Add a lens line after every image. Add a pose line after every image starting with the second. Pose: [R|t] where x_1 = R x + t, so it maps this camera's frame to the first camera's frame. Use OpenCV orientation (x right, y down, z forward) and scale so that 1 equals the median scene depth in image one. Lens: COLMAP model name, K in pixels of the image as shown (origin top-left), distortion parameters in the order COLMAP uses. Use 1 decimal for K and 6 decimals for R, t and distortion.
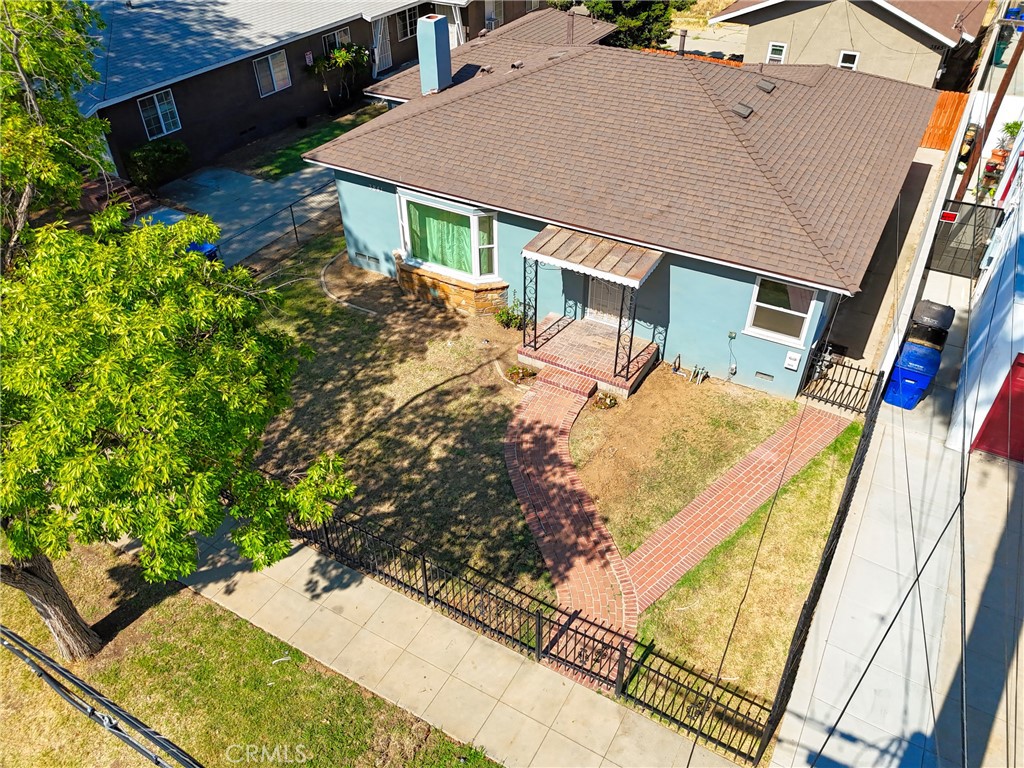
lens RADIAL K [[747.1, 0, 515.5], [0, 747.1, 401.4], [0, 0, 1]] dist [0.055401, -0.044060]
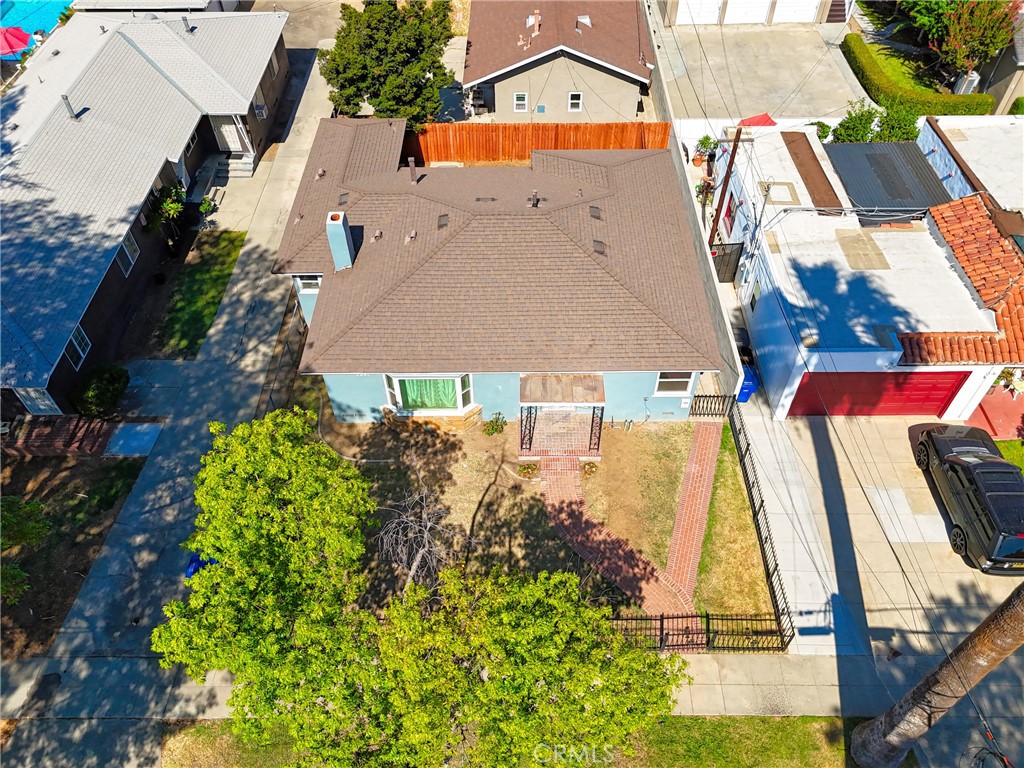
lens RADIAL K [[747.1, 0, 509.8], [0, 747.1, 388.6], [0, 0, 1]] dist [0.055401, -0.044060]
pose [[0.872338, -0.370605, 0.318871, -0.469484], [0.316079, 0.925091, 0.210479, -0.547627], [-0.372989, -0.082820, 0.924132, -0.352864]]
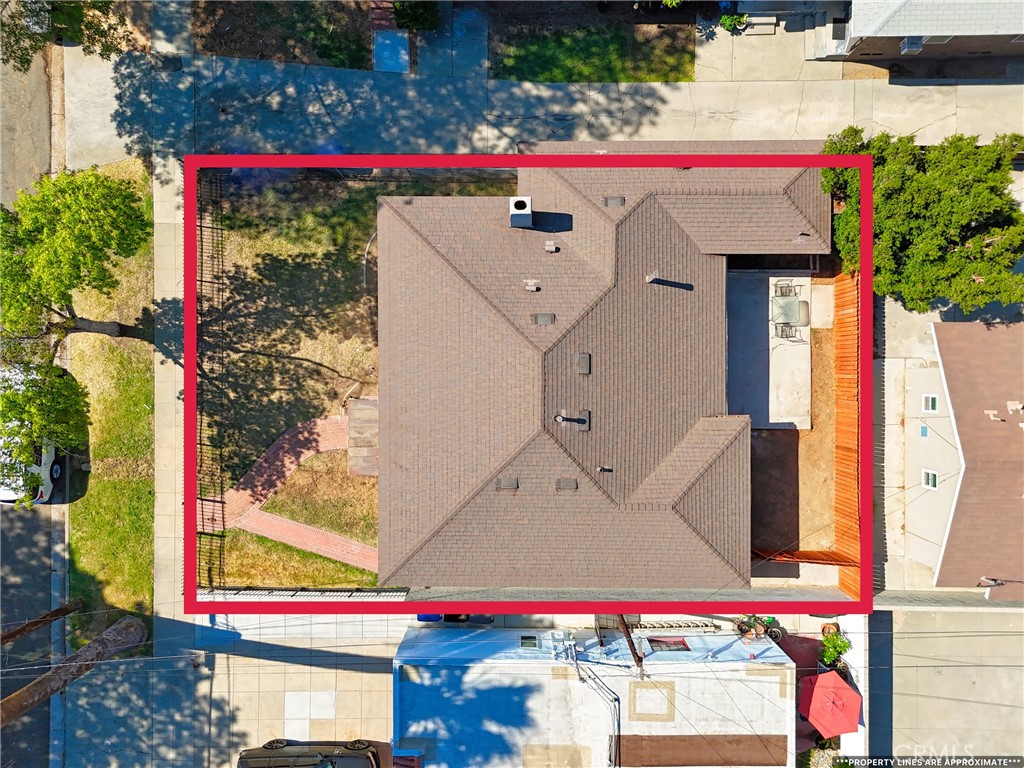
lens RADIAL K [[747.1, 0, 510.9], [0, 747.1, 383.8], [0, 0, 1]] dist [0.055401, -0.044060]
pose [[0.490725, 0.871311, -0.002465, 0.162379], [-0.550149, 0.312037, 0.774577, -1.709859], [0.675666, -0.378748, 0.632475, 0.207207]]
